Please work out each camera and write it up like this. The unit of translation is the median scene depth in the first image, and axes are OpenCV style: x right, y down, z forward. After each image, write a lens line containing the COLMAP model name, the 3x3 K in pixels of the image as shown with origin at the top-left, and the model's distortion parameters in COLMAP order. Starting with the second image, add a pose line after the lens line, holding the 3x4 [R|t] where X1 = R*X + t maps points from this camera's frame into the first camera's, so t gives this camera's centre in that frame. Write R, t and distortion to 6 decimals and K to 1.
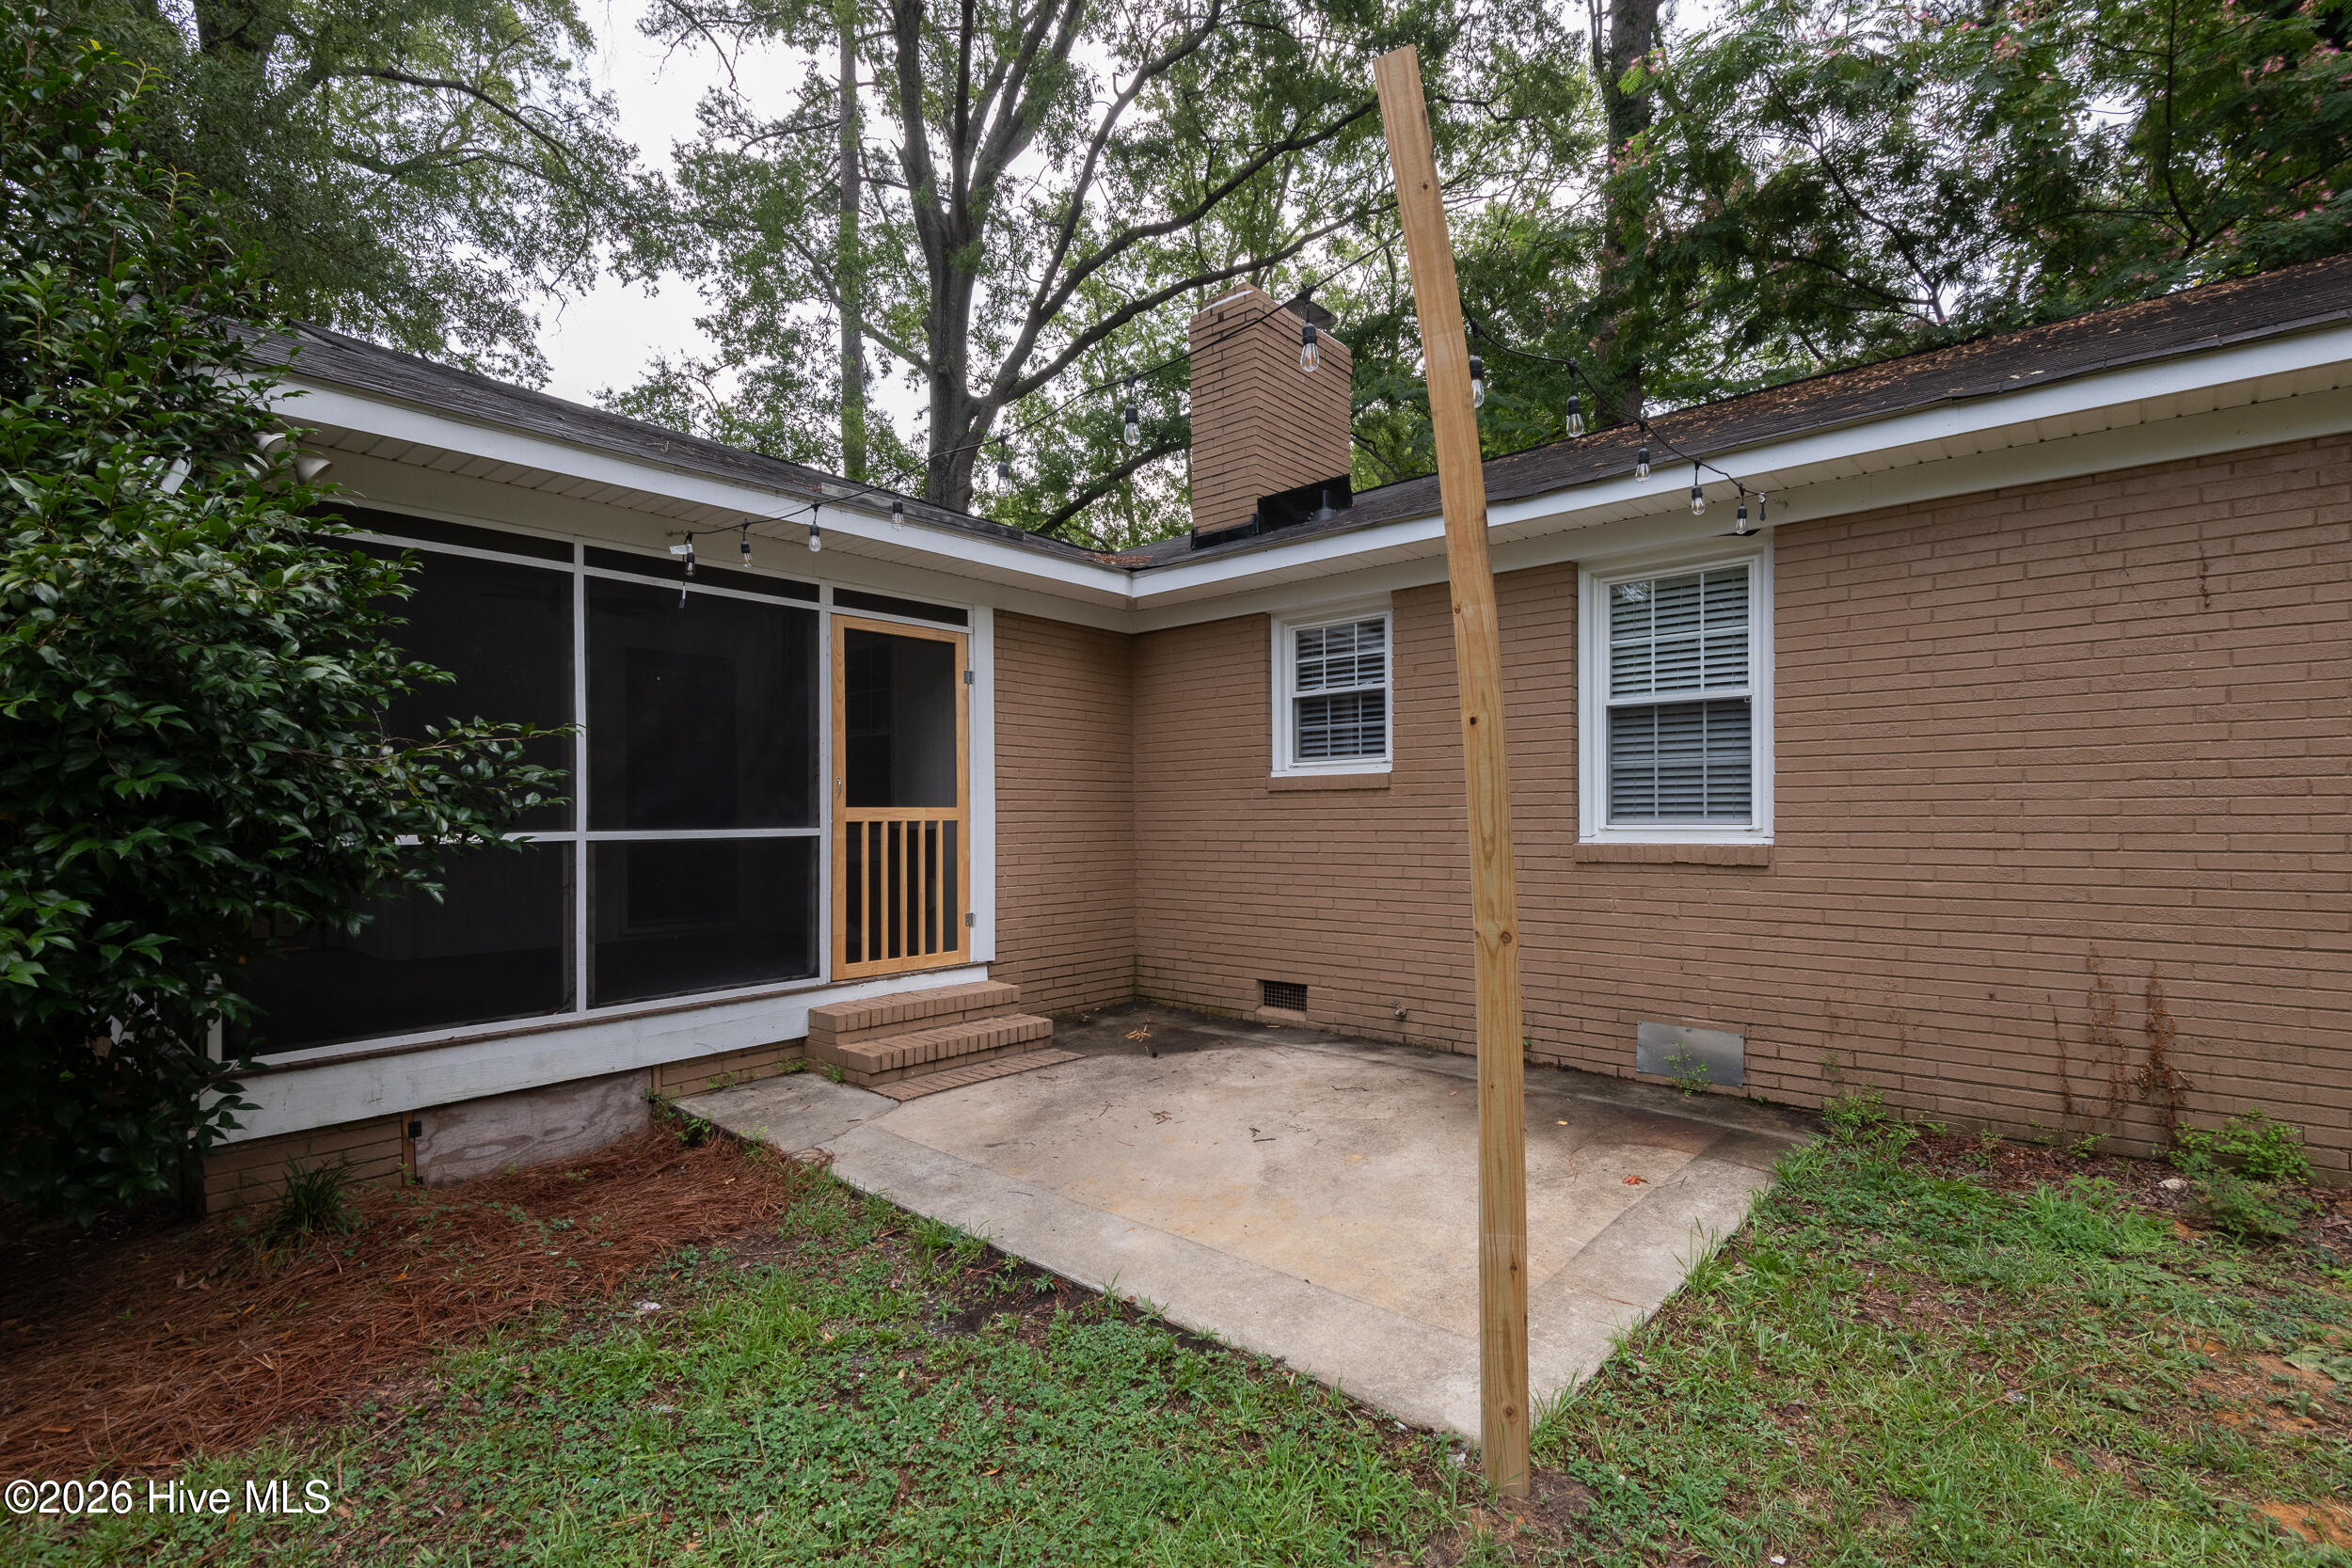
lens RADIAL K [[1093.1, 0, 1205.9], [0, 1093.1, 806.0], [0, 0, 1]] dist [0.024614, -0.011287]
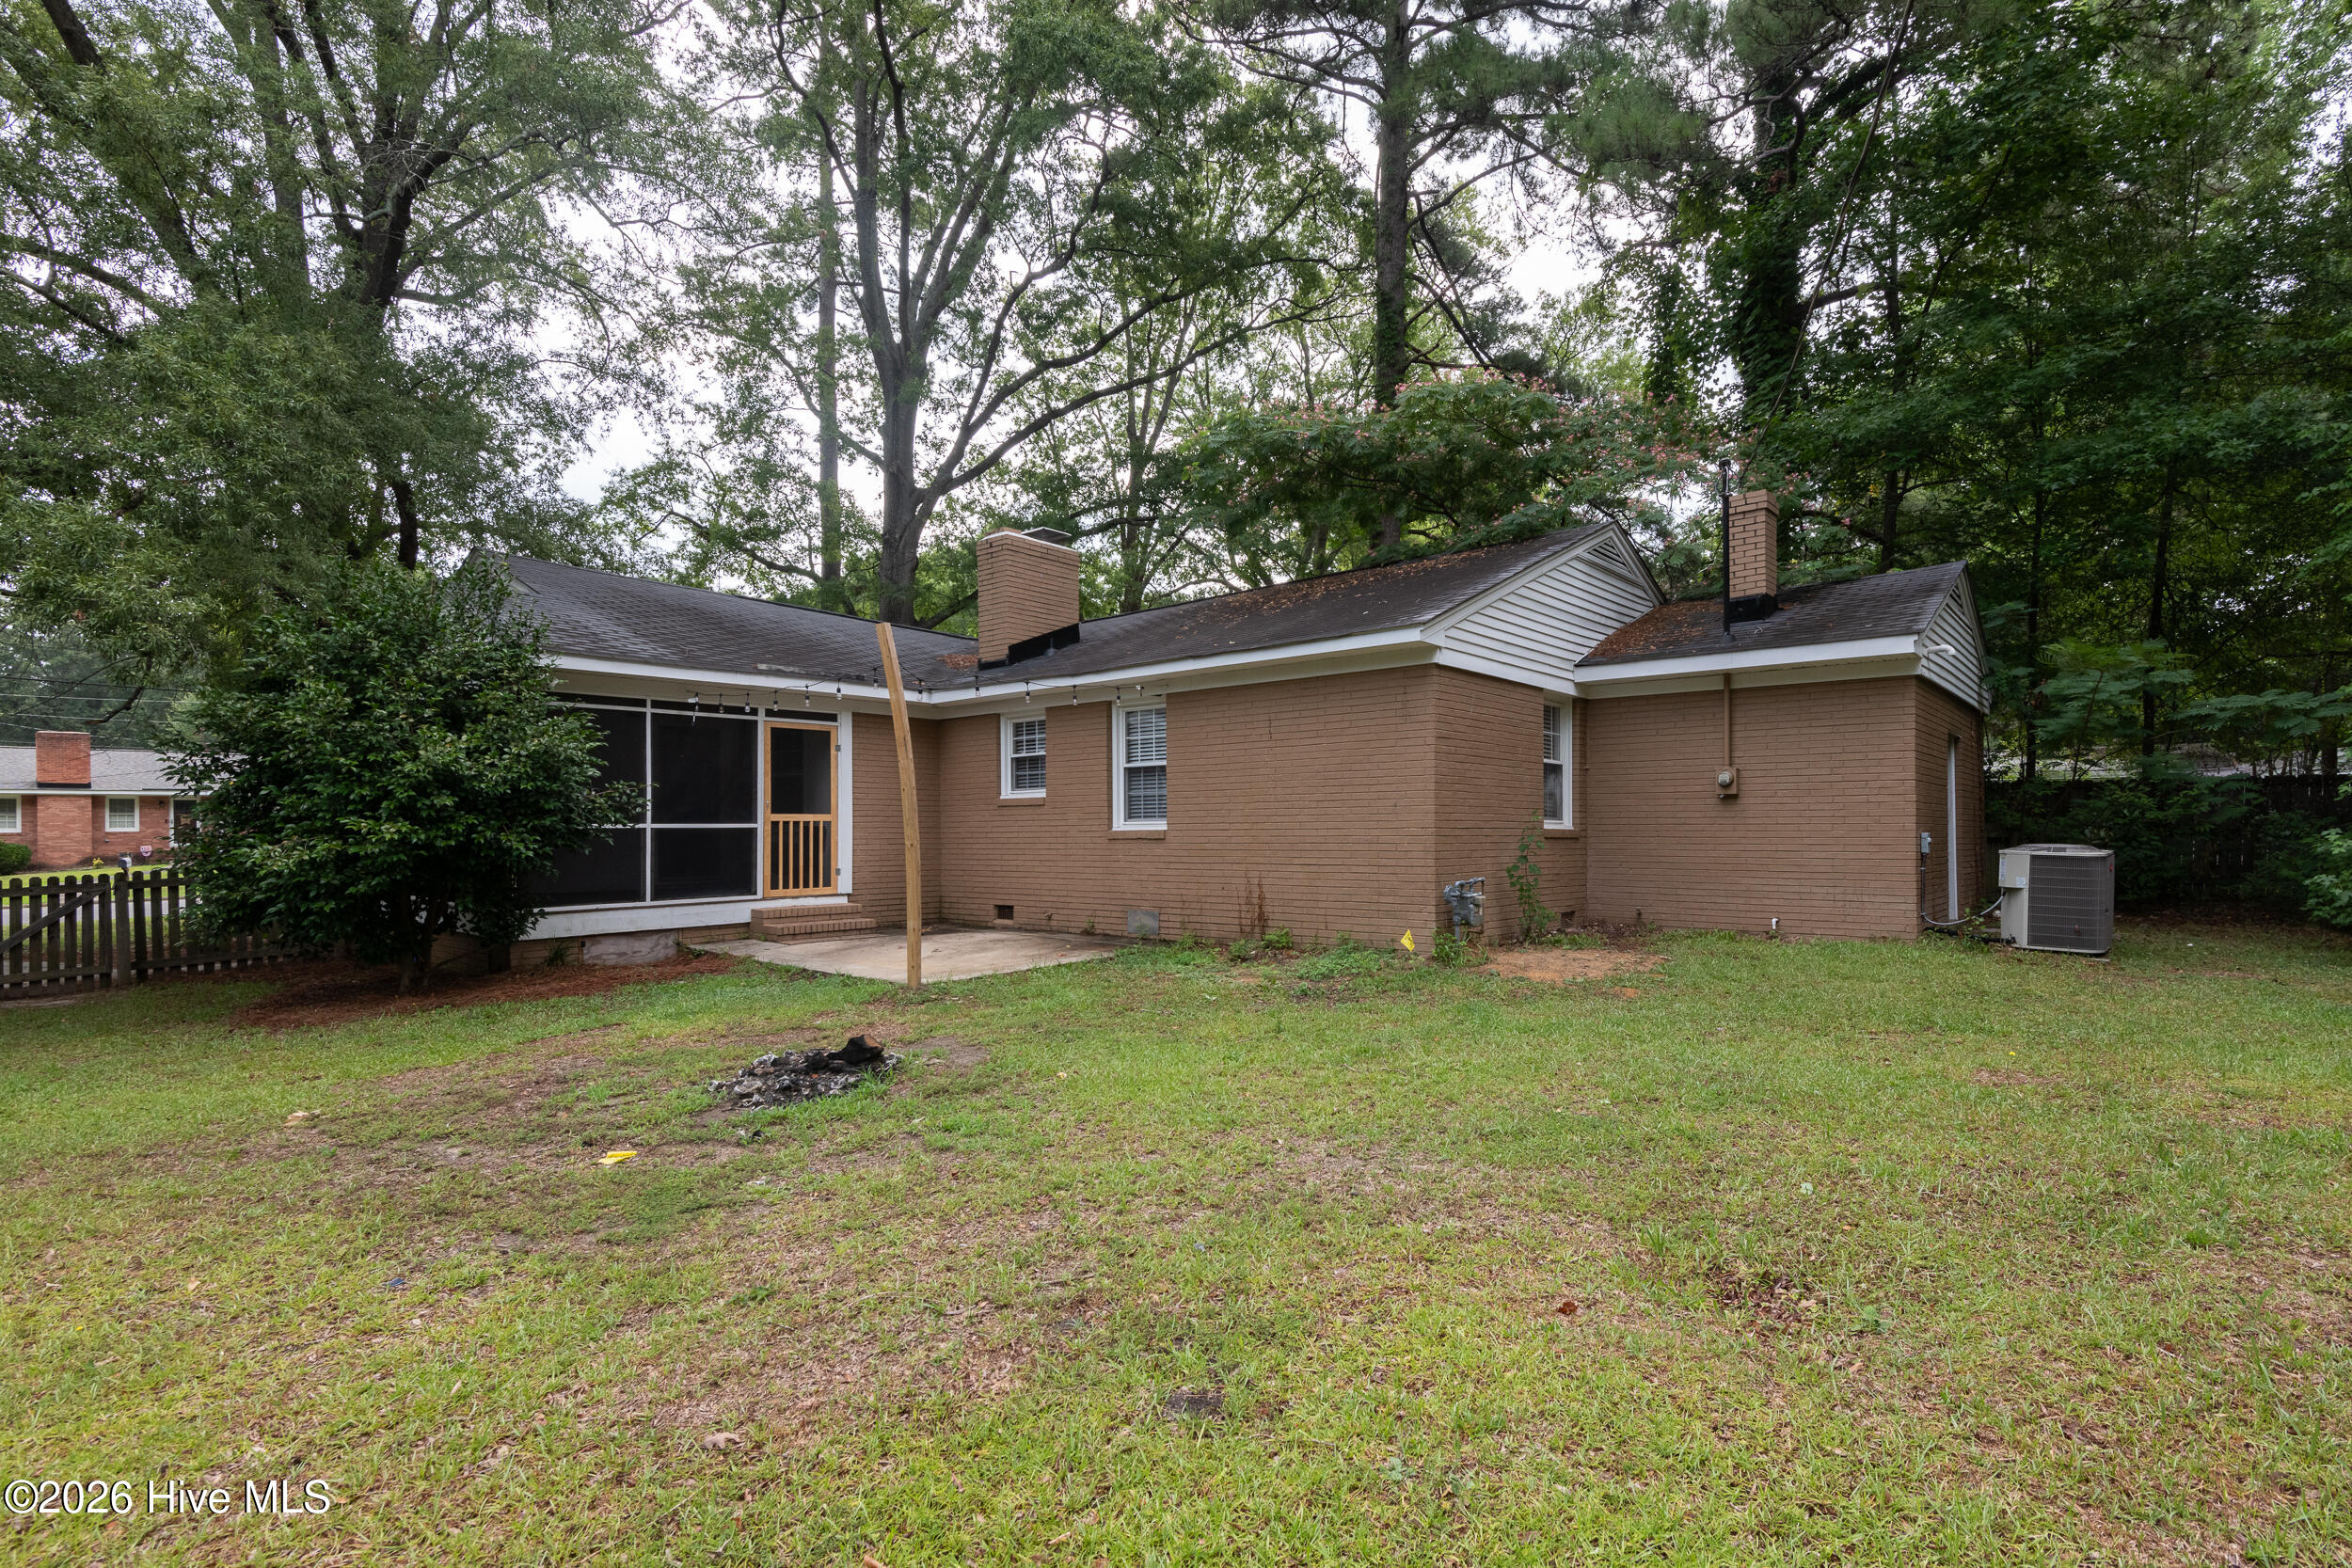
lens RADIAL K [[1093.1, 0, 1218.5], [0, 1093.1, 805.5], [0, 0, 1]] dist [0.024614, -0.011287]
pose [[0.999905, 0.001538, 0.013710, 0.447700], [-0.001403, 0.999950, -0.009864, 0.004099], [-0.013725, 0.009844, 0.999857, -0.994256]]
